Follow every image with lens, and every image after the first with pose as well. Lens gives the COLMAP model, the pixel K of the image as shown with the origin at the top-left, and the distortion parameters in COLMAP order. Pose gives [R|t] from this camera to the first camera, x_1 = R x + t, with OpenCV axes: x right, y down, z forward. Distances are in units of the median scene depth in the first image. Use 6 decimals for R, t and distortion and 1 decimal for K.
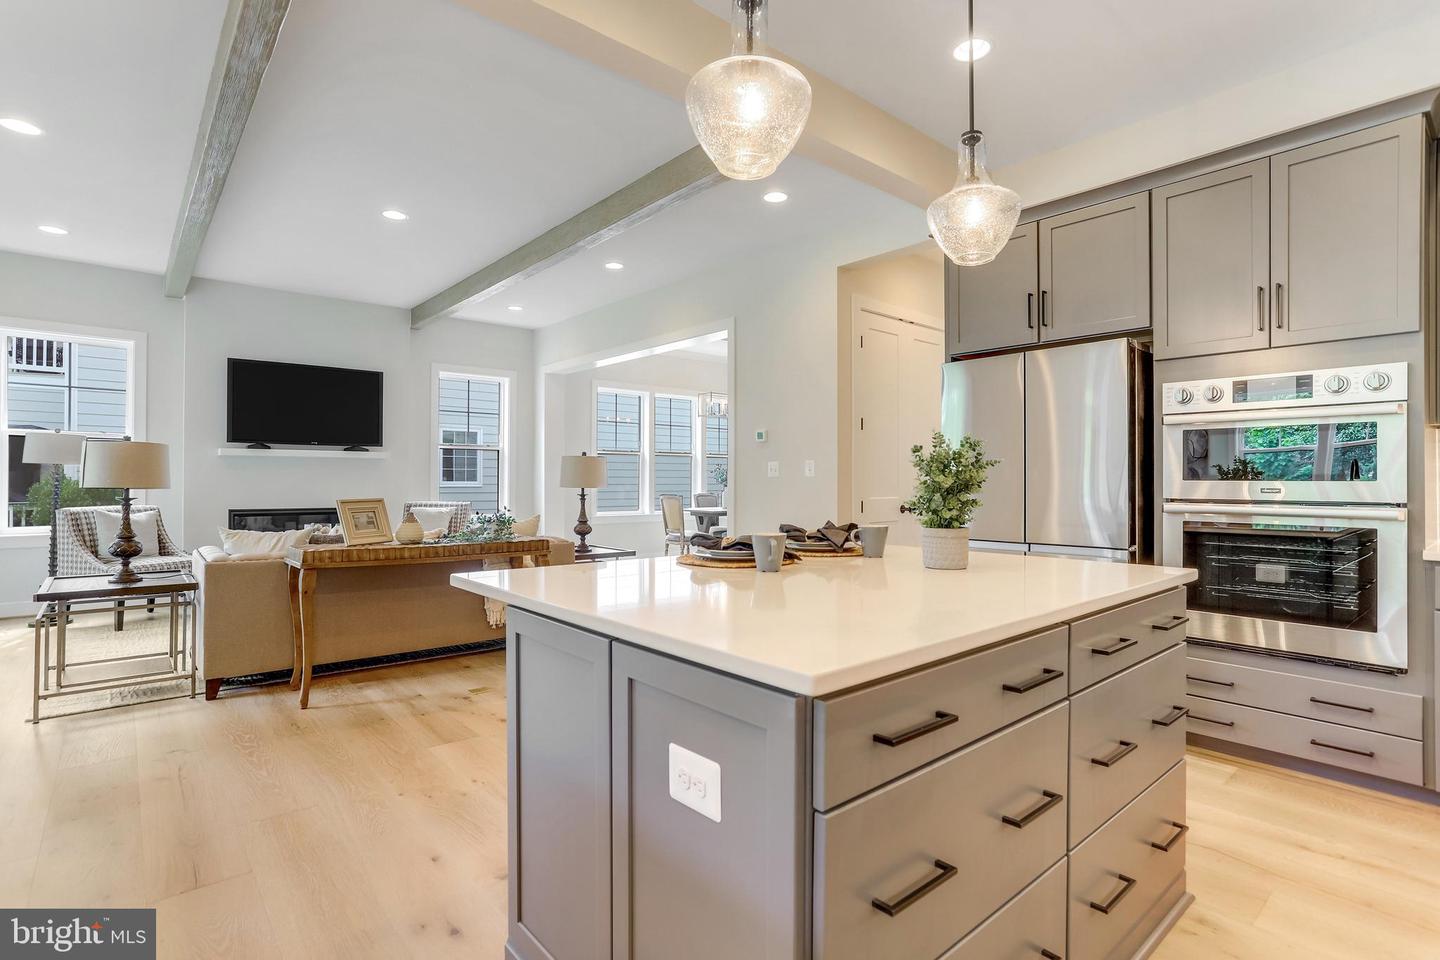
lens RADIAL K [[700.8, 0, 720.2], [0, 700.8, 463.9], [0, 0, 1]] dist [-0.024239, 0.000231]
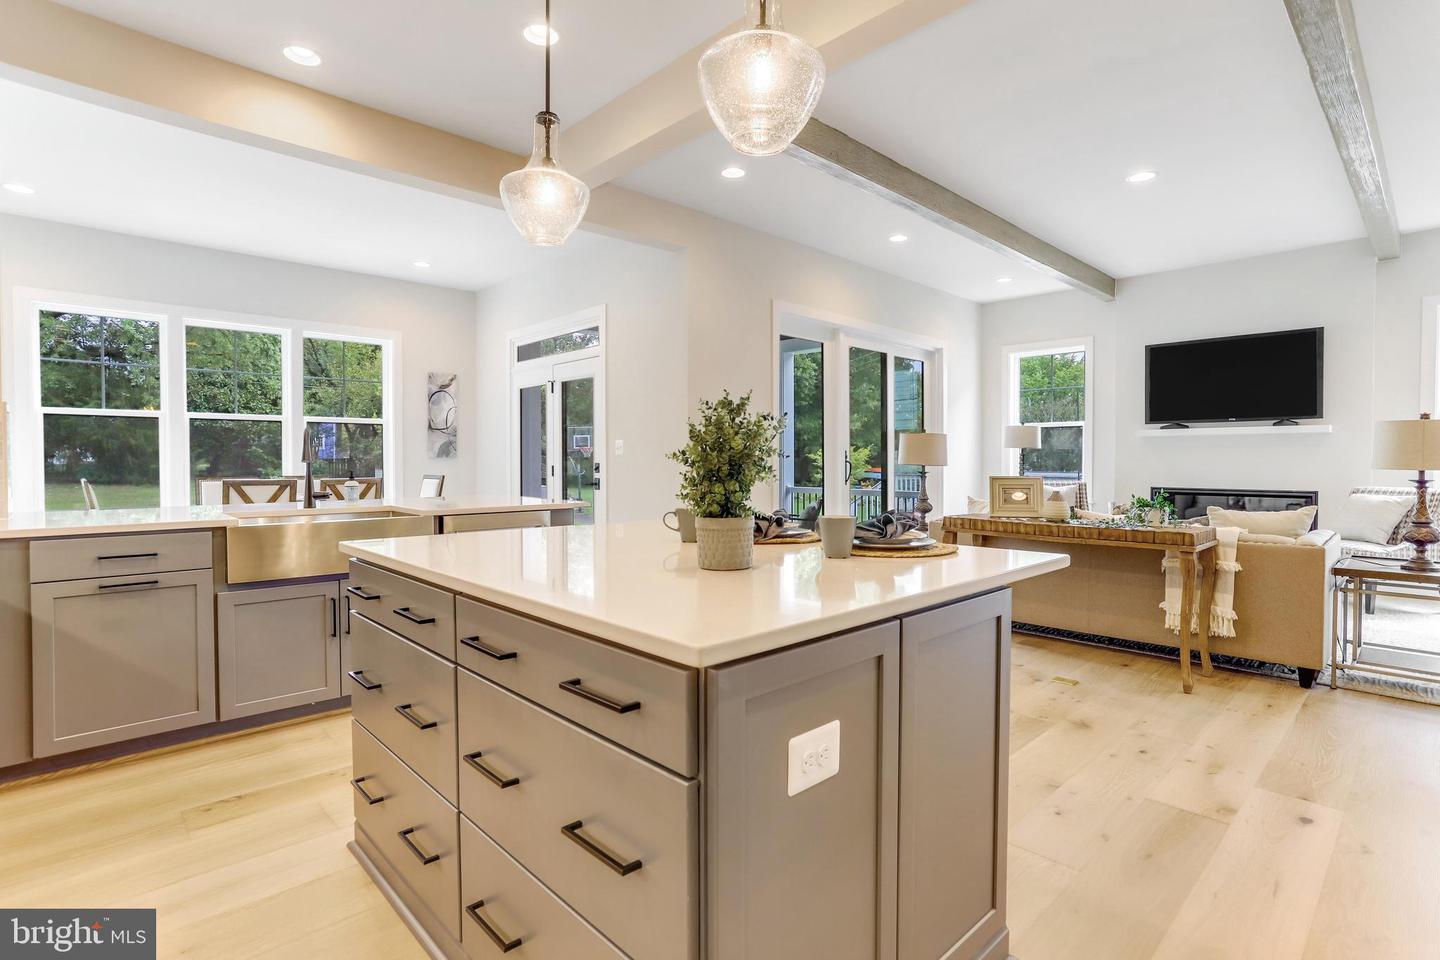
lens RADIAL K [[700.8, 0, 720.2], [0, 700.8, 463.9], [0, 0, 1]] dist [-0.024239, 0.000231]
pose [[0.045545, 0.003110, -0.998957, 0.395286], [0.025296, 0.999671, 0.004265, 0.010285], [0.998642, -0.025464, 0.045451, 0.340985]]
